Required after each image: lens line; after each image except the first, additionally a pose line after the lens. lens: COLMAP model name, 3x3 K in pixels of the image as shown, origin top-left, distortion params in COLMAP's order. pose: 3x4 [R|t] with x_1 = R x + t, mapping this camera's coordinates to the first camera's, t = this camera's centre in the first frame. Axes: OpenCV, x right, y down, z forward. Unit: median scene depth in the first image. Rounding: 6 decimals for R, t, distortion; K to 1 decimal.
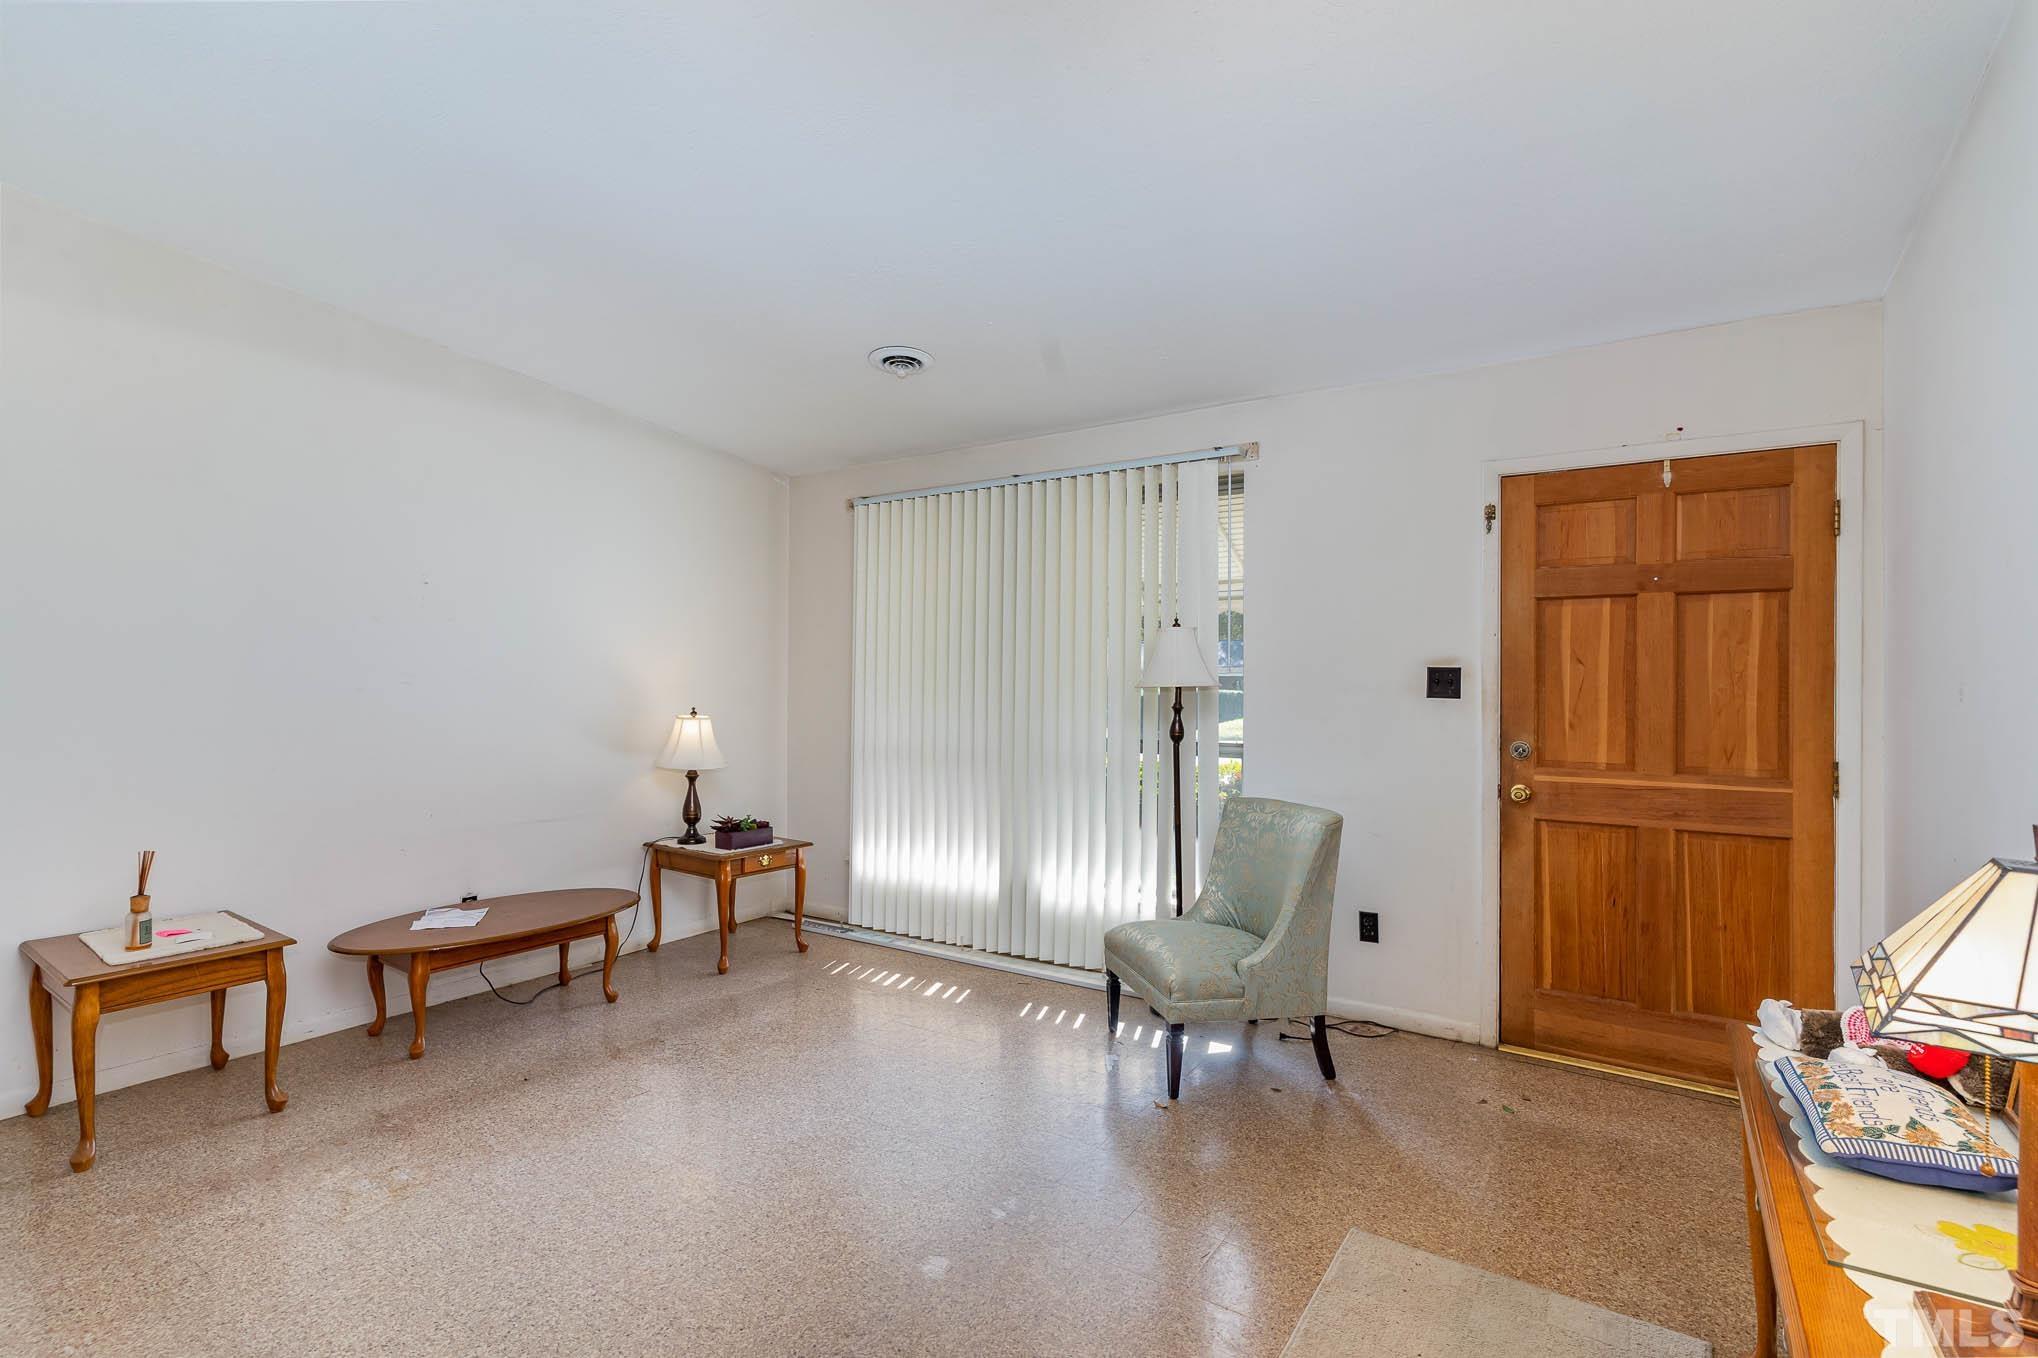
lens RADIAL K [[986.8, 0, 1013.4], [0, 986.8, 674.2], [0, 0, 1]] dist [0.001255, -0.000835]
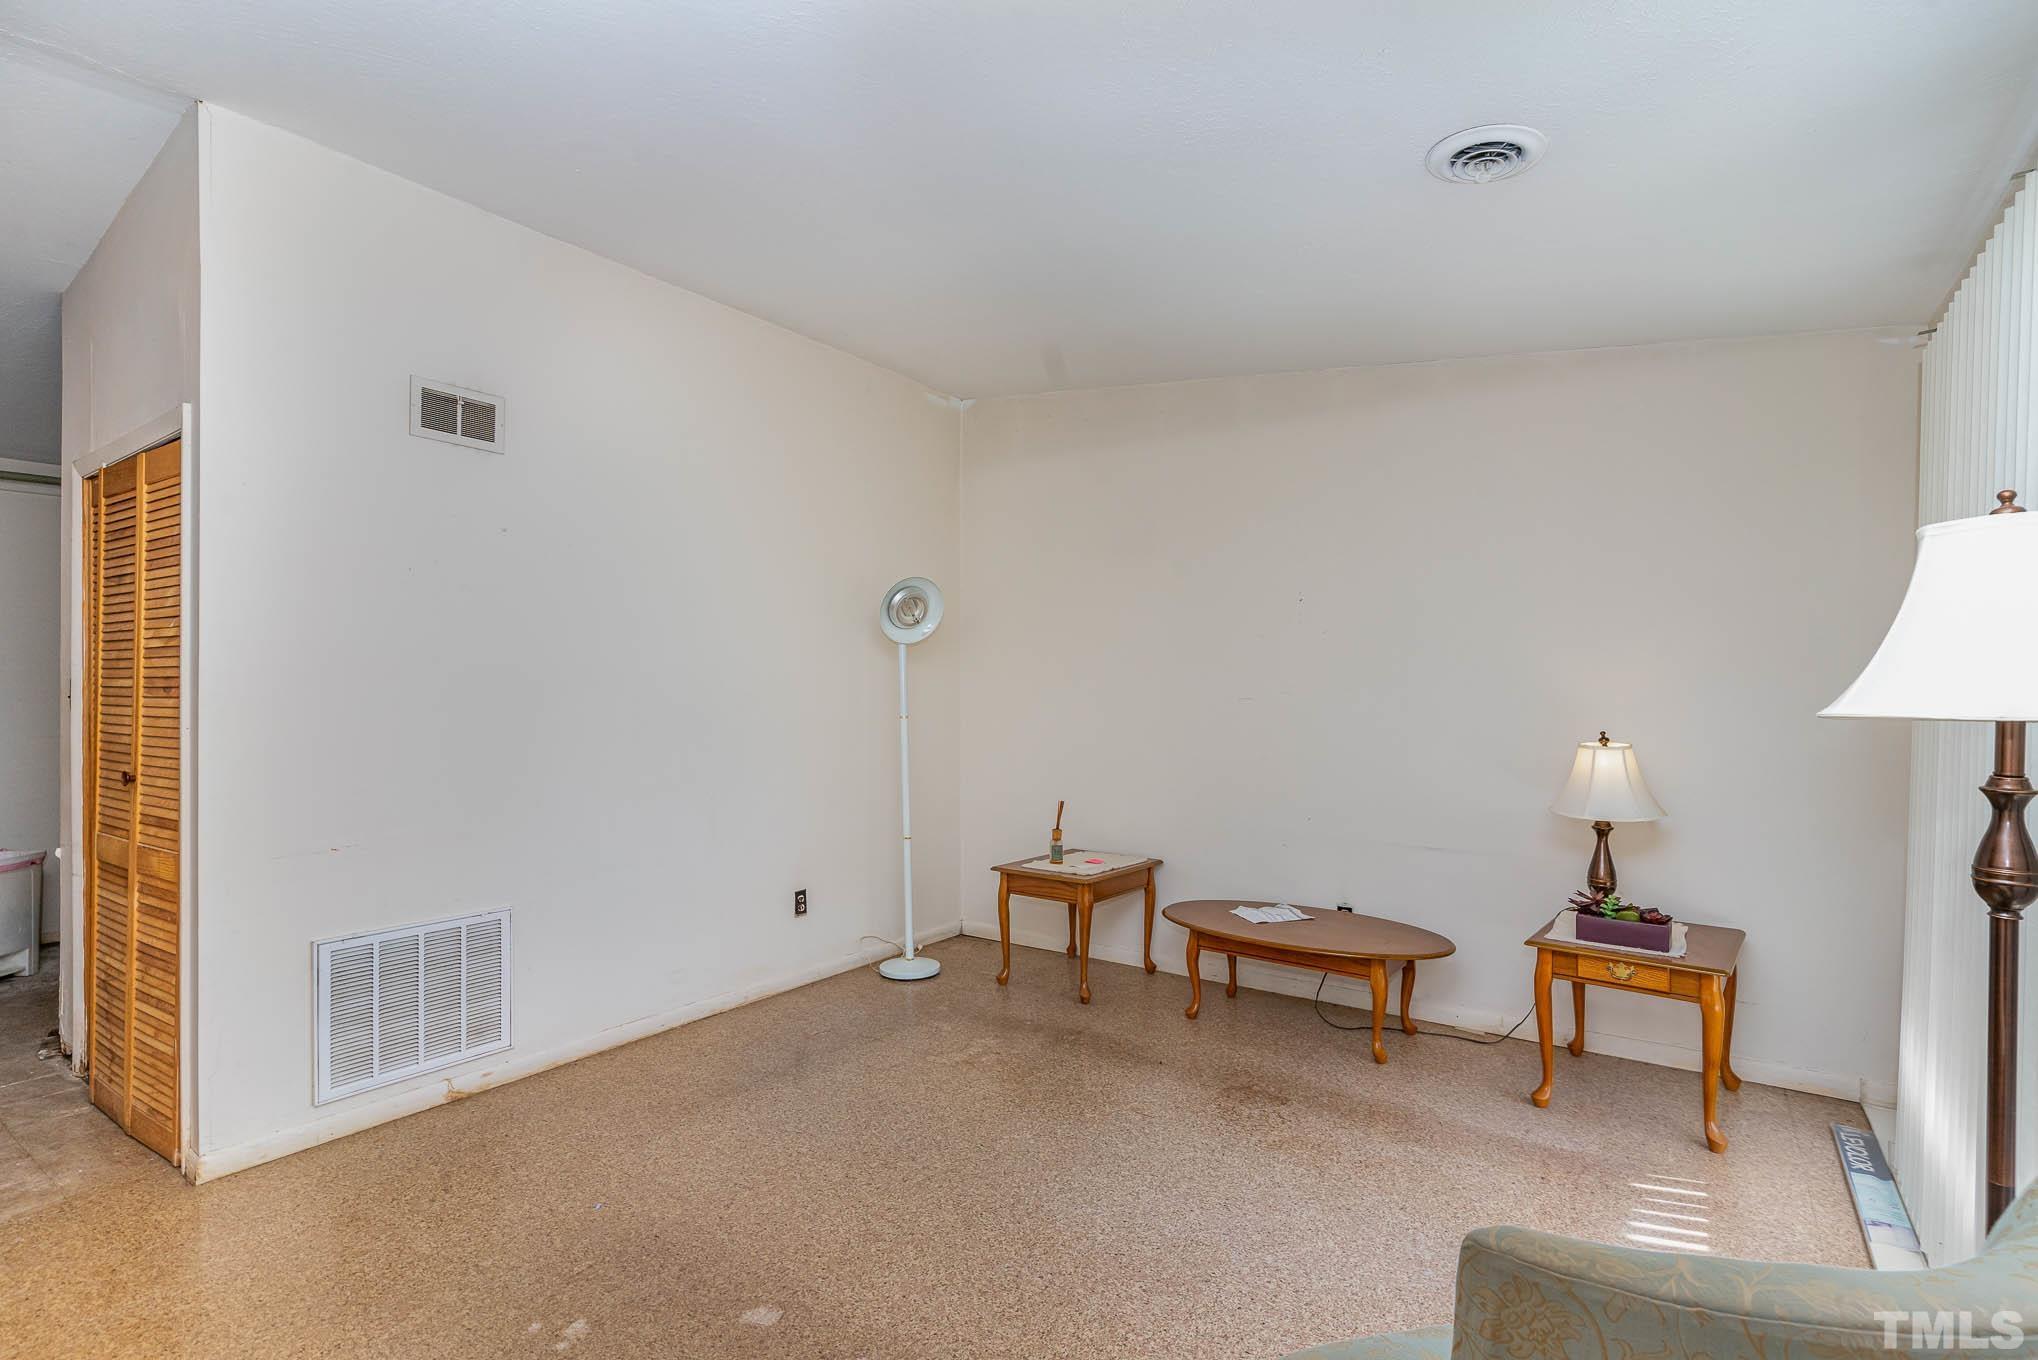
lens RADIAL K [[986.8, 0, 1013.2], [0, 986.8, 687.6], [0, 0, 1]] dist [0.001255, -0.000835]
pose [[-0.034188, 0.000474, -0.999415, 0.480353], [-0.002130, 0.999998, 0.000548, 0.002594], [0.999413, 0.002148, -0.034187, 0.721431]]
